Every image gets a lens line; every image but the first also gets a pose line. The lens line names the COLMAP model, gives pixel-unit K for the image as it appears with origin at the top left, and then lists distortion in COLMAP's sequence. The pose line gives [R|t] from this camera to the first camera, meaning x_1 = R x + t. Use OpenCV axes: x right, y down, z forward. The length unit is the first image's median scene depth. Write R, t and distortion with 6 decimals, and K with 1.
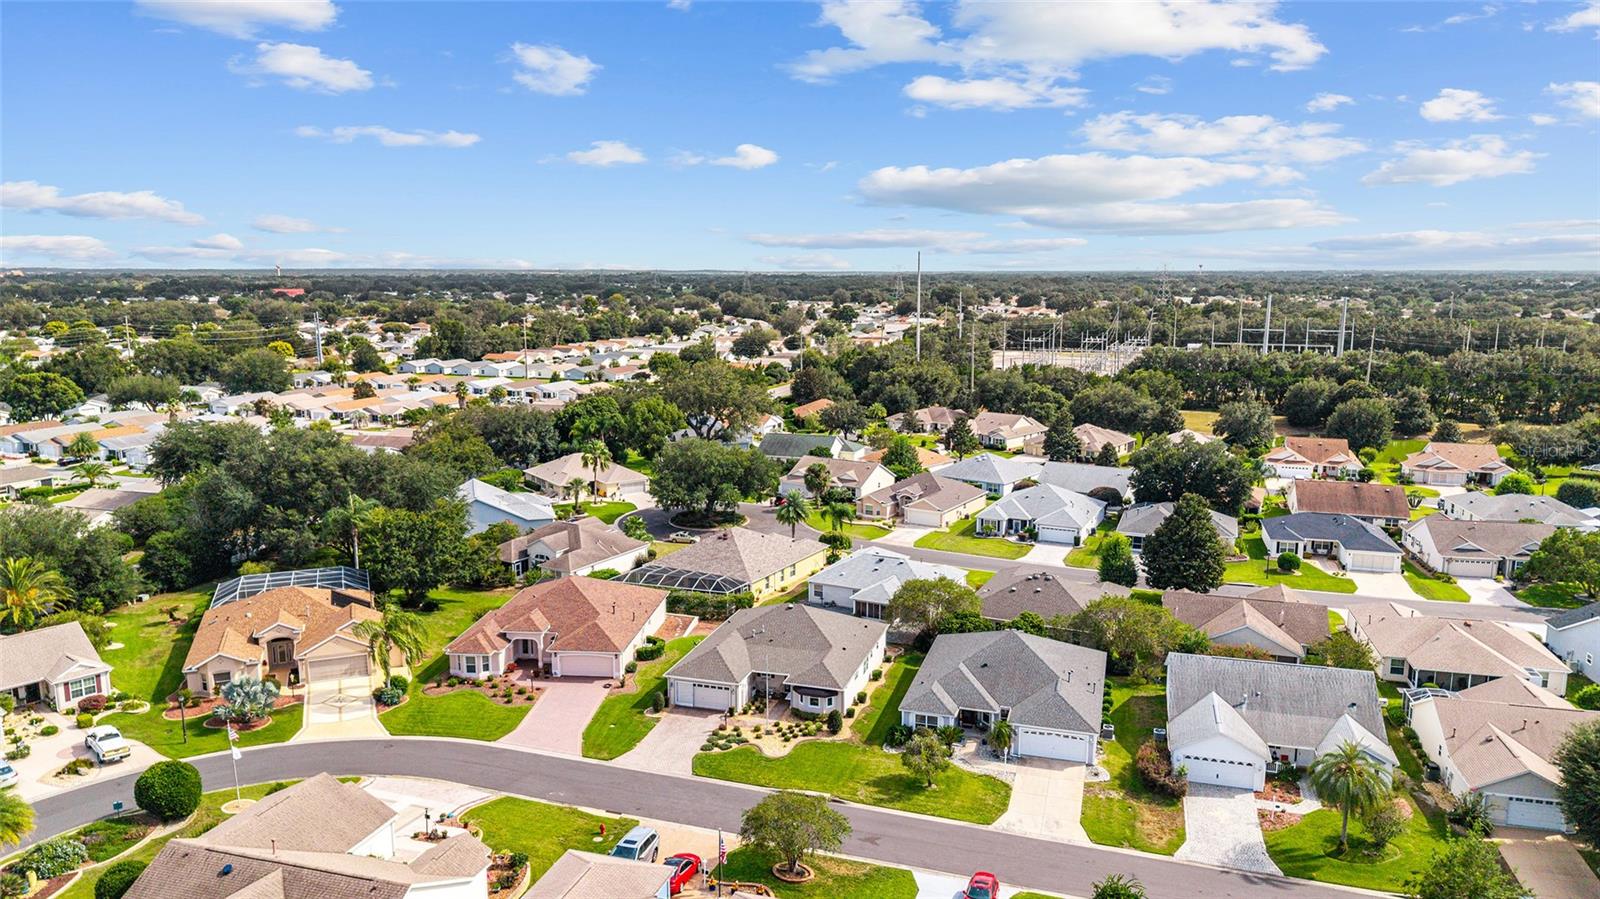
lens RADIAL K [[1070.0, 0, 797.2], [0, 1070.0, 479.2], [0, 0, 1]] dist [0.036630, -0.044674]
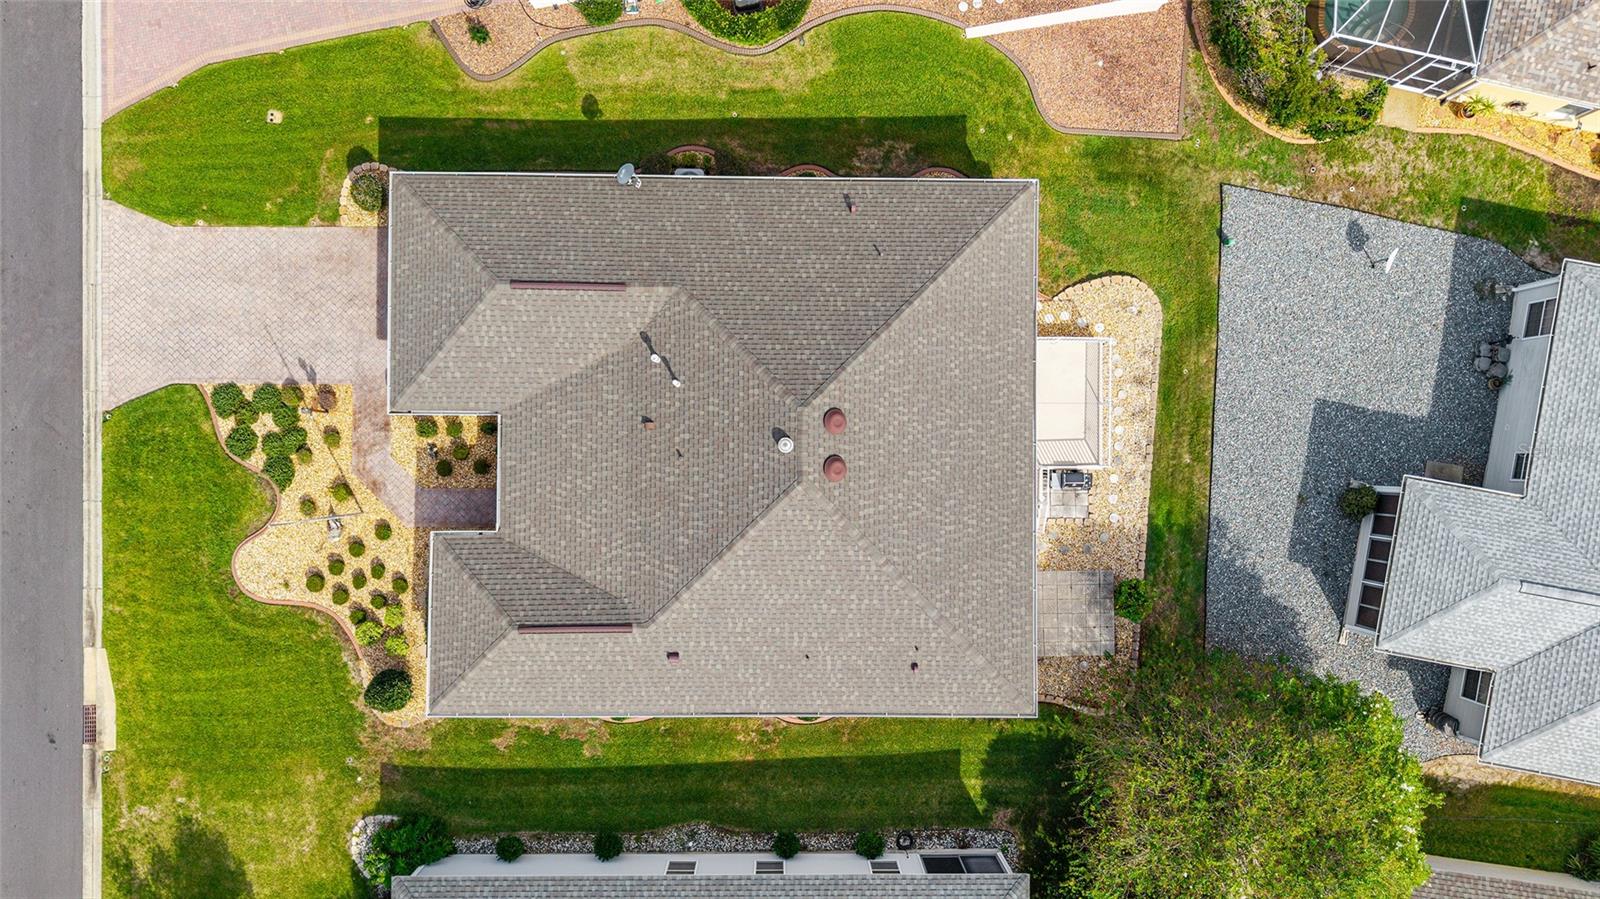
lens RADIAL K [[1079.5, 0, 793.4], [0, 1079.5, 450.0], [0, 0, 1]] dist [0.029378, -0.030722]
pose [[0.293205, 0.955885, -0.017716, 0.002118], [-0.205038, 0.080970, 0.975399, -0.138251], [0.933804, -0.282360, 0.219734, 0.822050]]
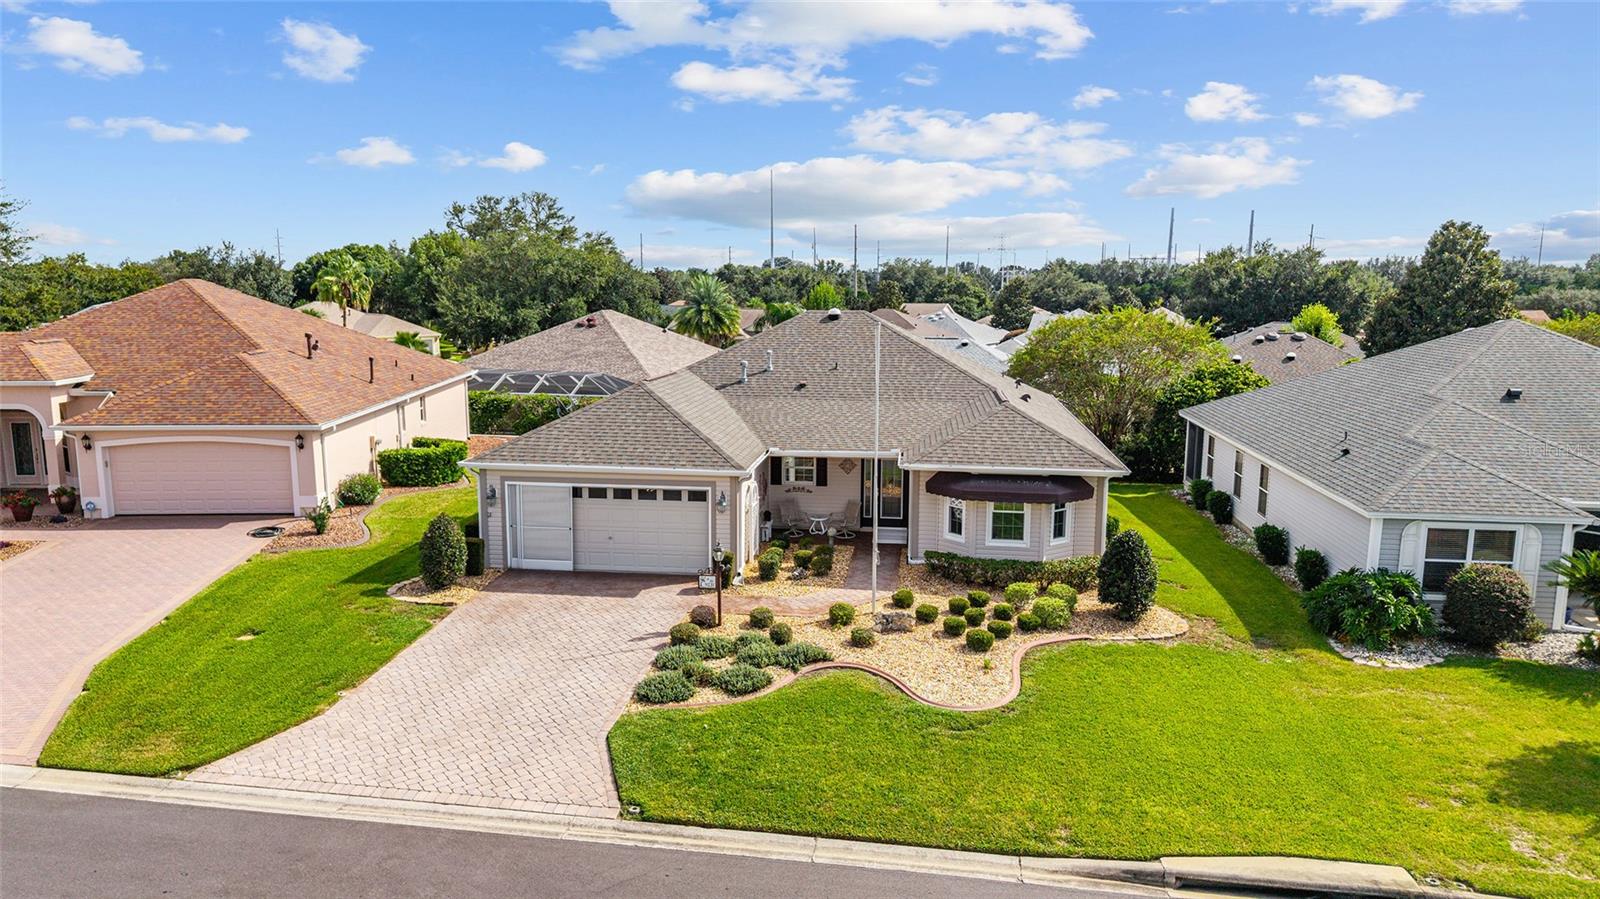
lens RADIAL K [[1079.5, 0, 793.4], [0, 1079.5, 450.0], [0, 0, 1]] dist [0.029378, -0.030722]
pose [[0.985383, -0.020290, 0.169139, -0.070553], [0.026583, 0.999033, -0.035025, 0.155156], [-0.168264, 0.039009, 0.984970, 0.572127]]
